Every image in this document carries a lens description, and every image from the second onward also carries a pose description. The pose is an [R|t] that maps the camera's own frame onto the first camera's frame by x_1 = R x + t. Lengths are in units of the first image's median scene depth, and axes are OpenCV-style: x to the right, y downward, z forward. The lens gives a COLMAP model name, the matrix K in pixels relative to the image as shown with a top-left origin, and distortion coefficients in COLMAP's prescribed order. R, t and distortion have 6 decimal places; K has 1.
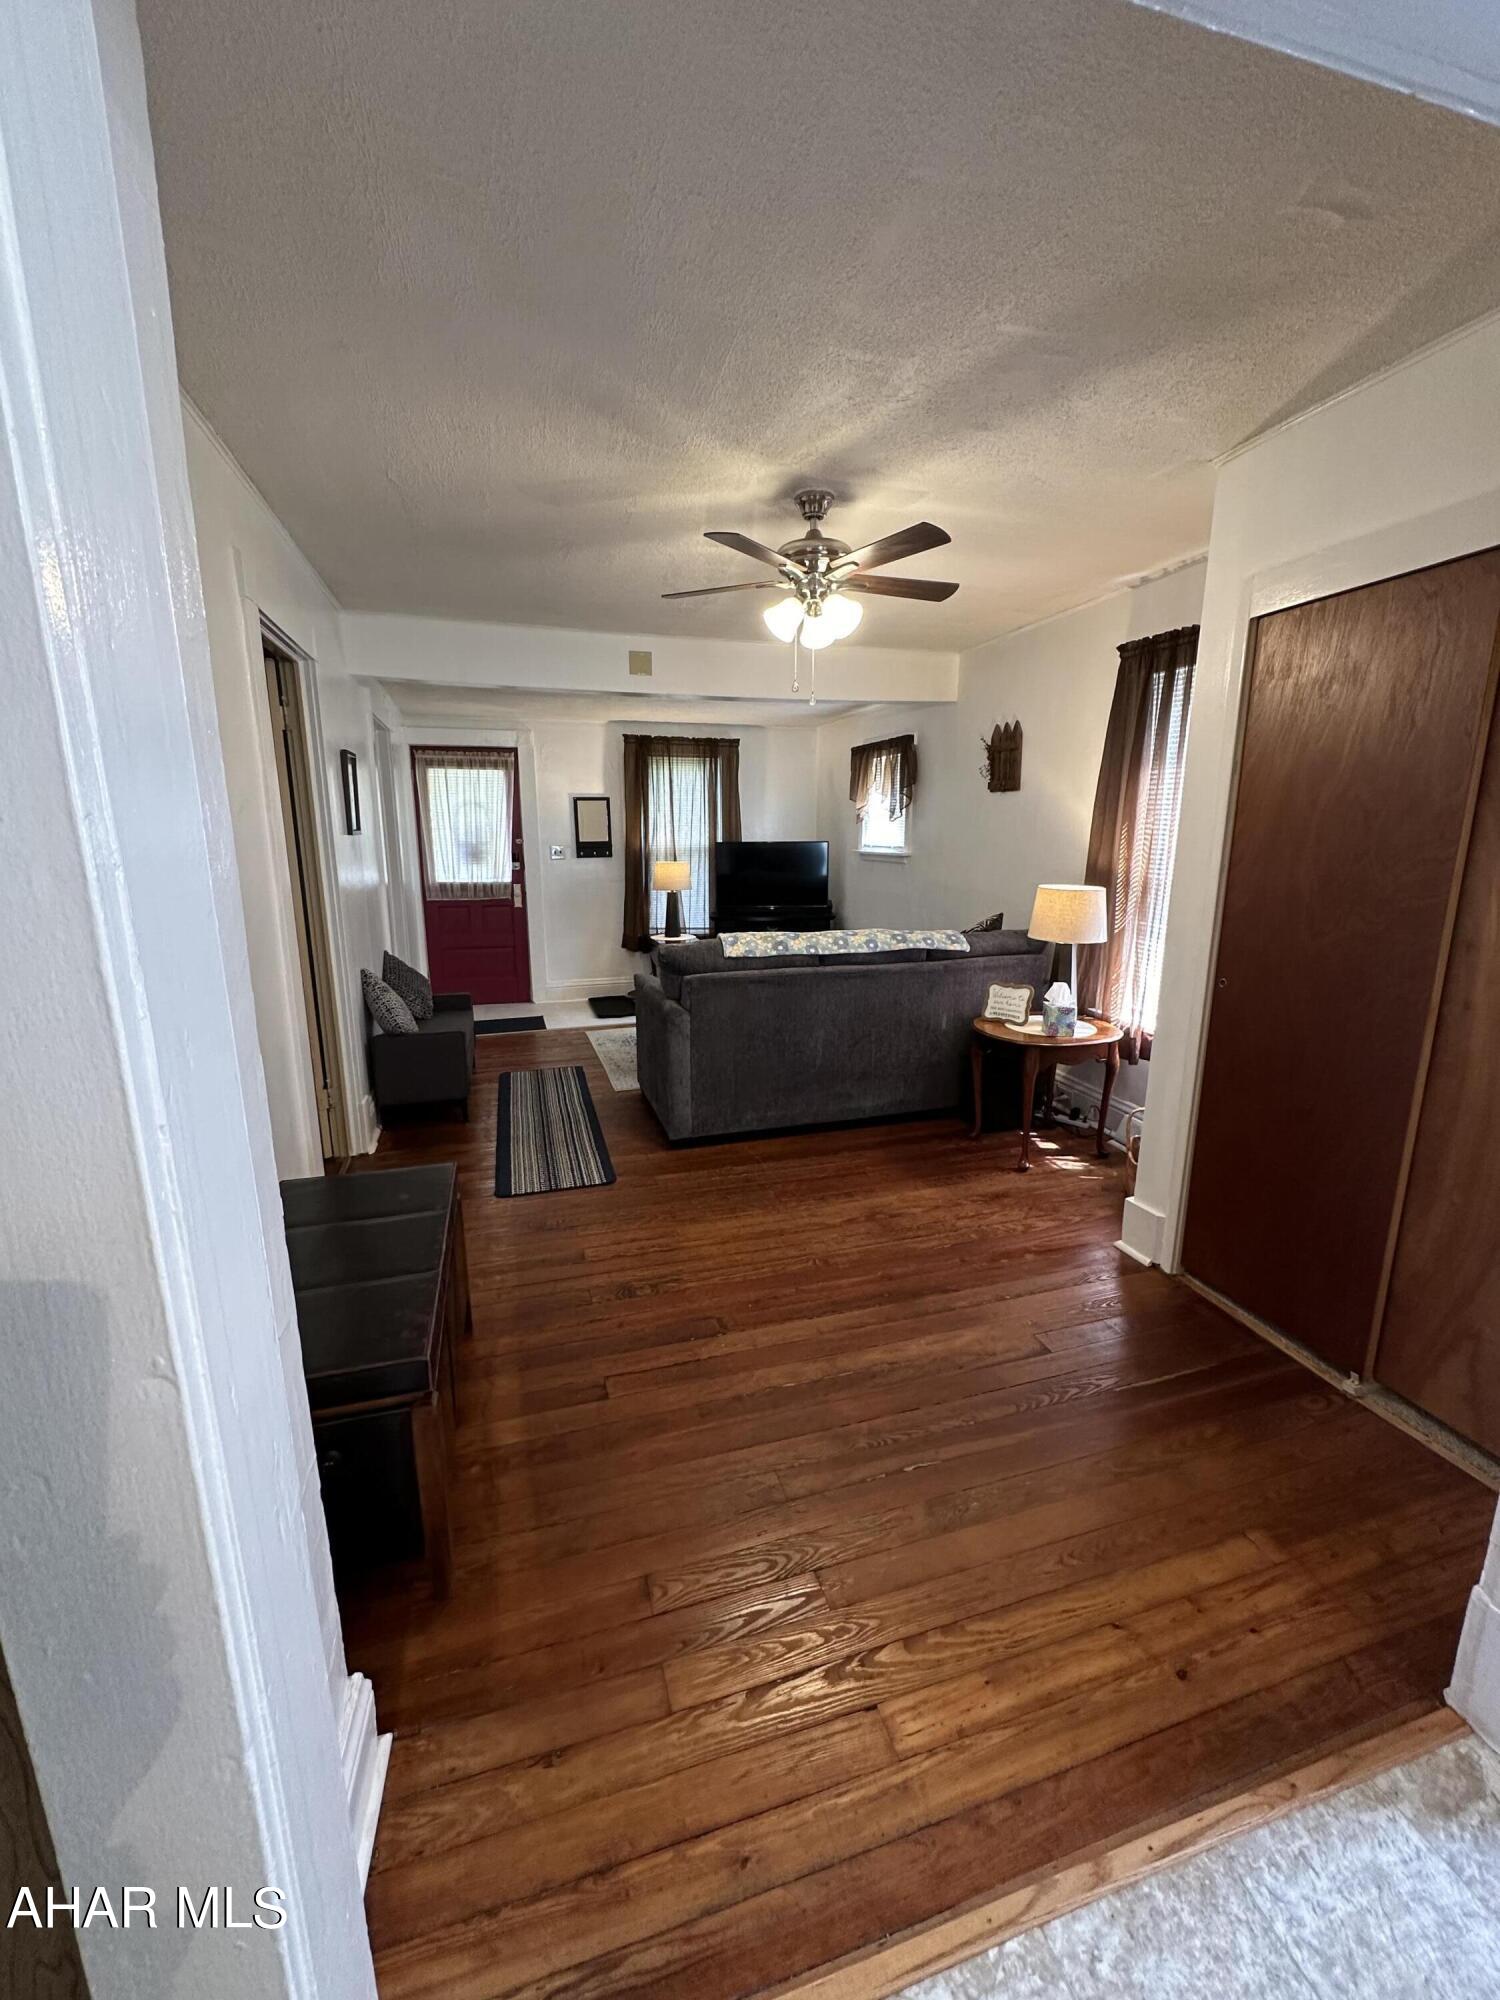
lens RADIAL K [[797.4, 0, 747.5], [0, 797.4, 999.8], [0, 0, 1]] dist [-0.005737, 0.001163]
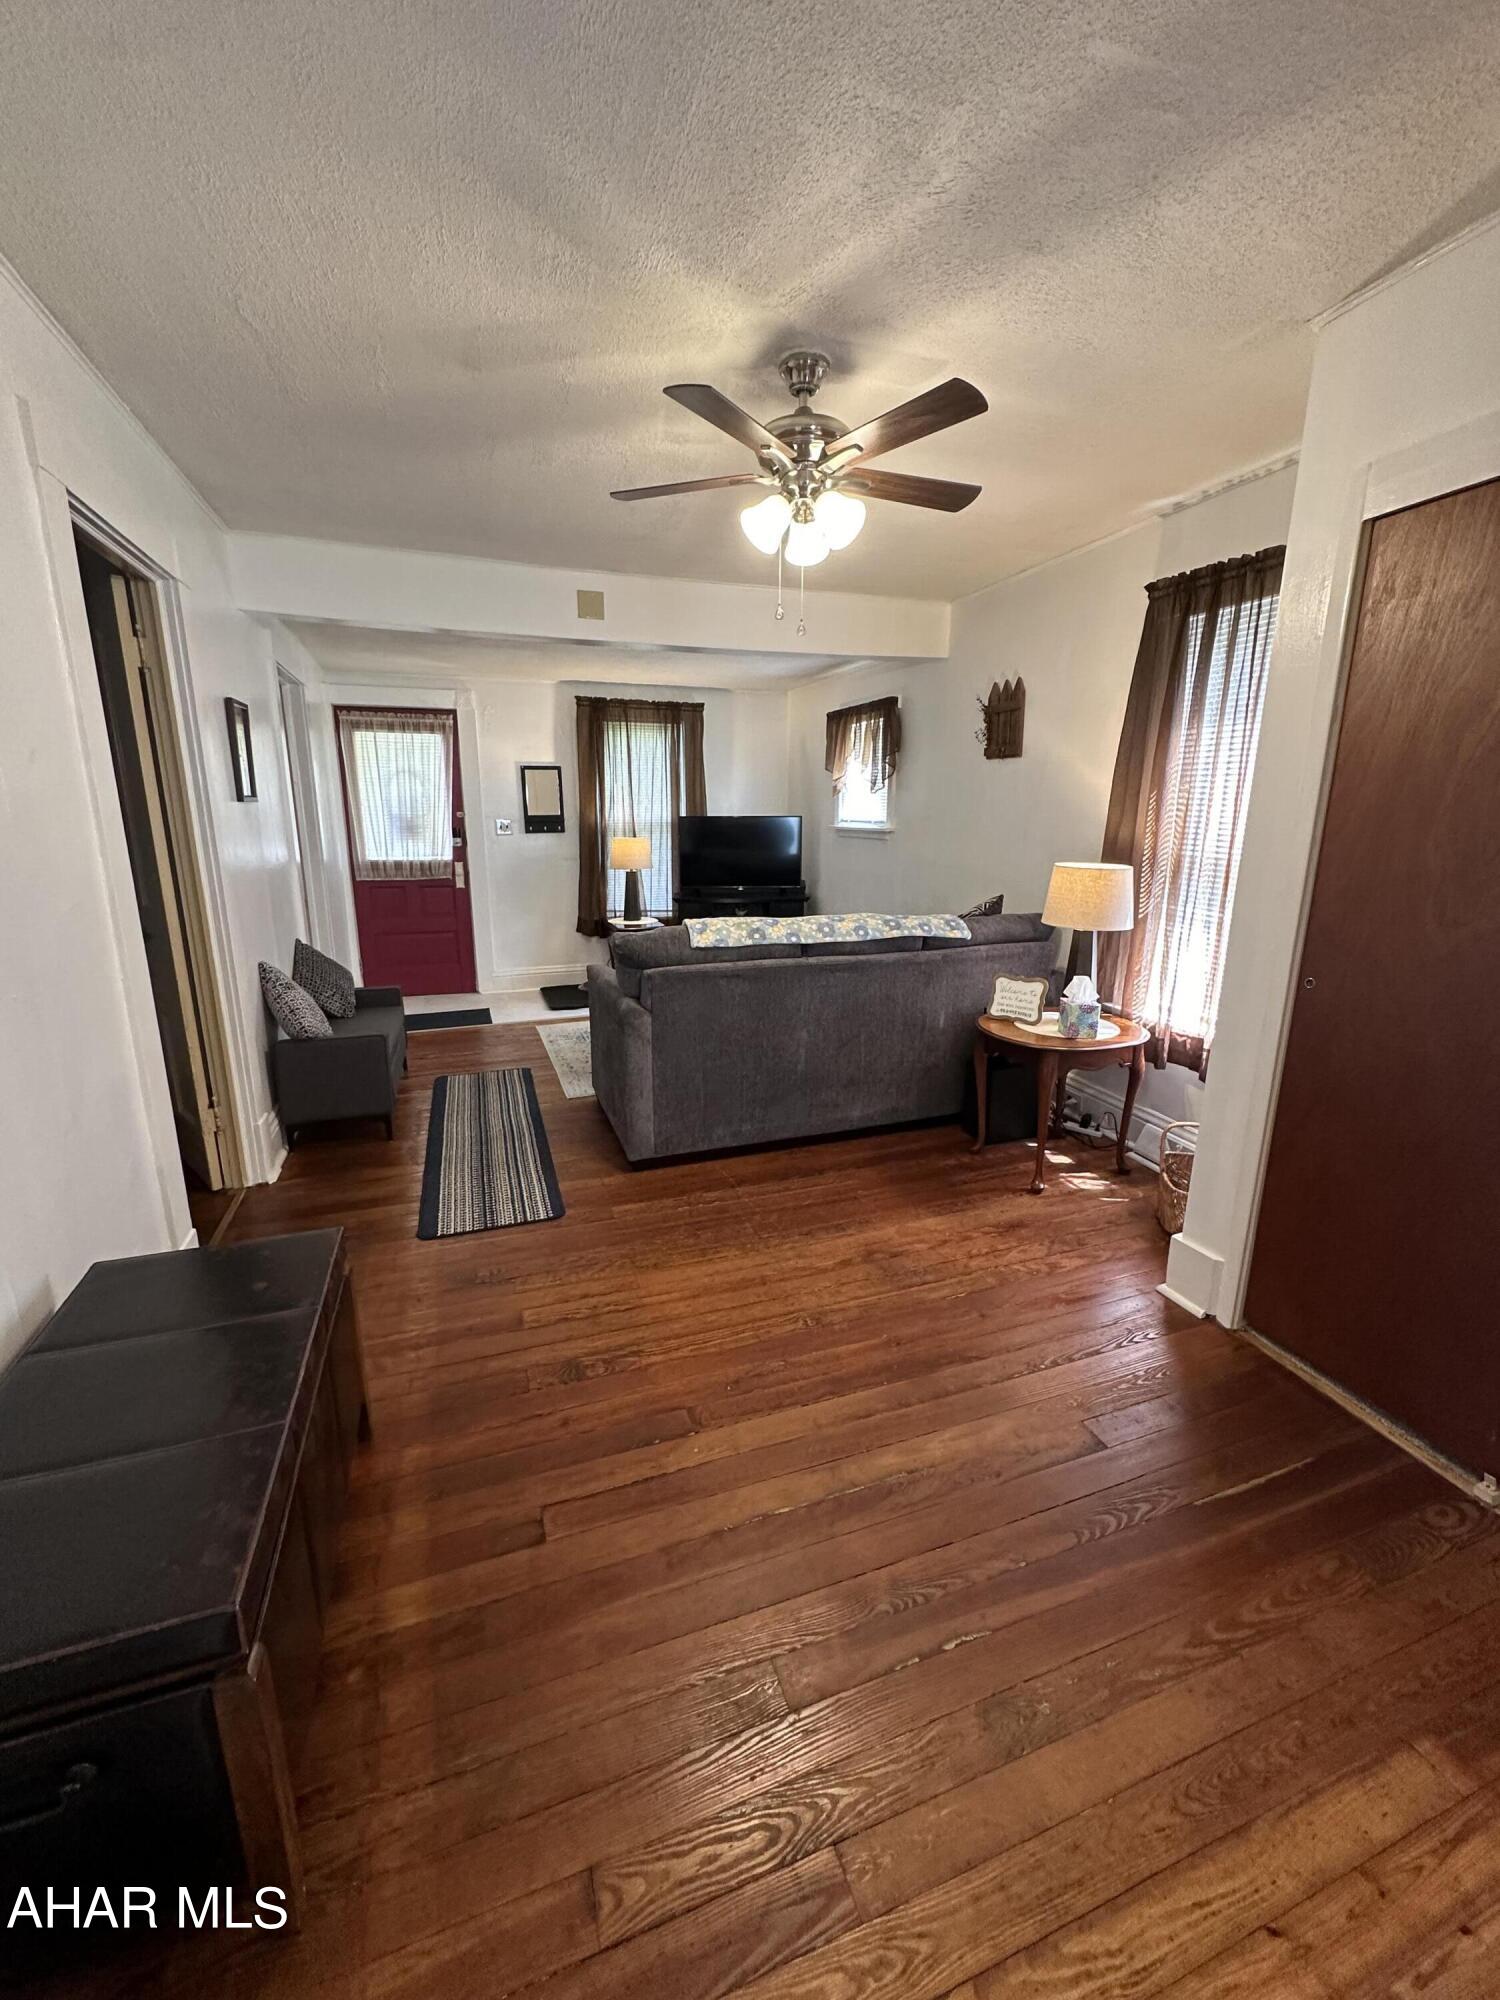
lens RADIAL K [[797.4, 0, 748.4], [0, 797.4, 1000.2], [0, 0, 1]] dist [-0.005737, 0.001163]
pose [[0.998861, -0.006549, 0.047260, -0.009169], [0.005355, 0.999665, 0.025339, -0.019650], [-0.047410, -0.025057, 0.998561, 0.155062]]
